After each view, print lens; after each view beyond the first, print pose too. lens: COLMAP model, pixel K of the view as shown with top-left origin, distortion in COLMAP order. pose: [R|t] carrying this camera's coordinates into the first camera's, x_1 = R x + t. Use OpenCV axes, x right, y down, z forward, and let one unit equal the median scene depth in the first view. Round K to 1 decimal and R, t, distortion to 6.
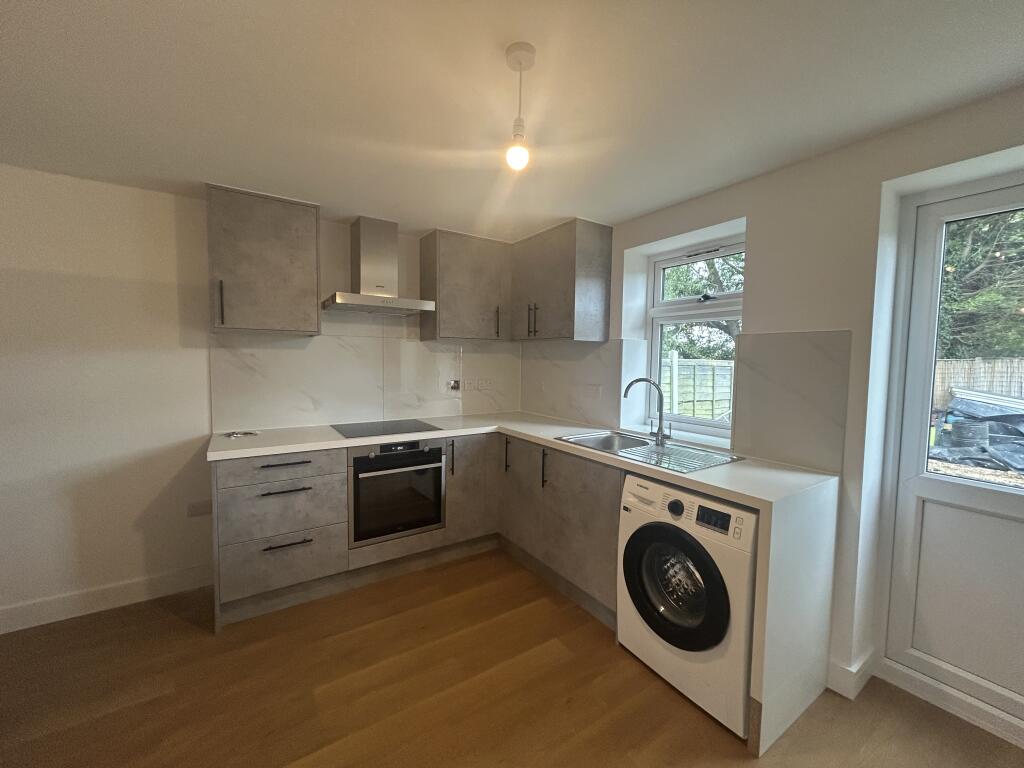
lens RADIAL K [[407.4, 0, 512.0], [0, 407.4, 384.0], [0, 0, 1]] dist [0.000751, 0.000388]
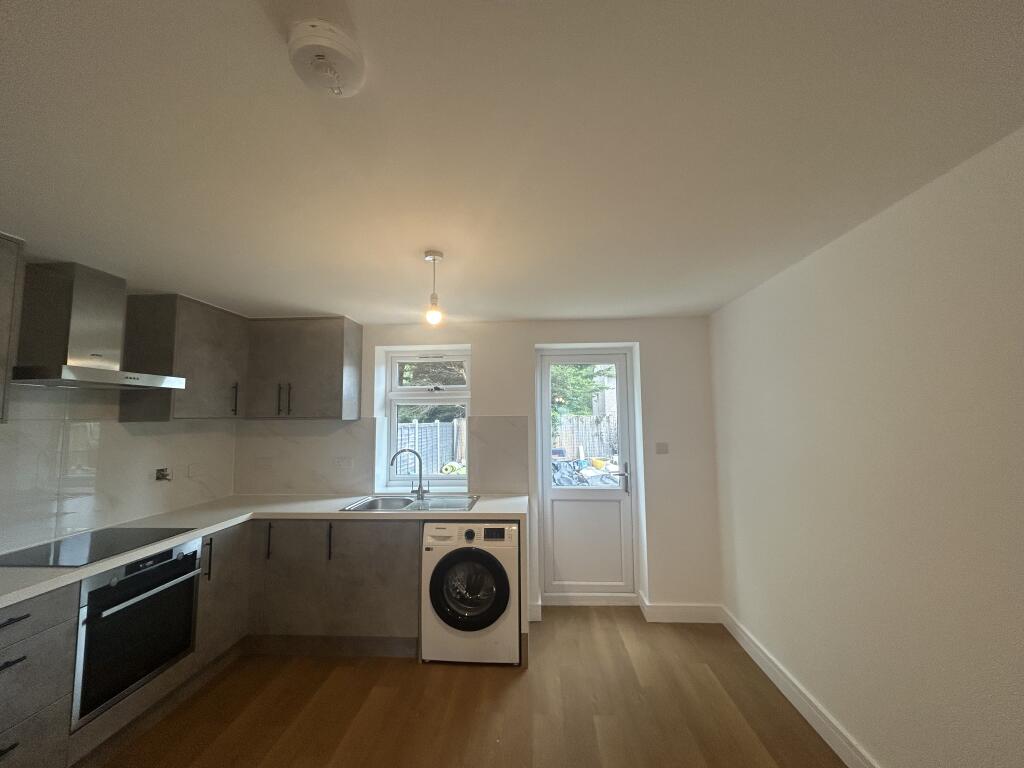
lens RADIAL K [[407.4, 0, 512.0], [0, 407.4, 384.0], [0, 0, 1]] dist [0.000751, 0.000388]
pose [[0.607468, 0.045306, 0.793051, -0.503443], [0.068321, 0.991692, -0.108987, -0.054353], [-0.791401, 0.120389, 0.599326, -0.073843]]
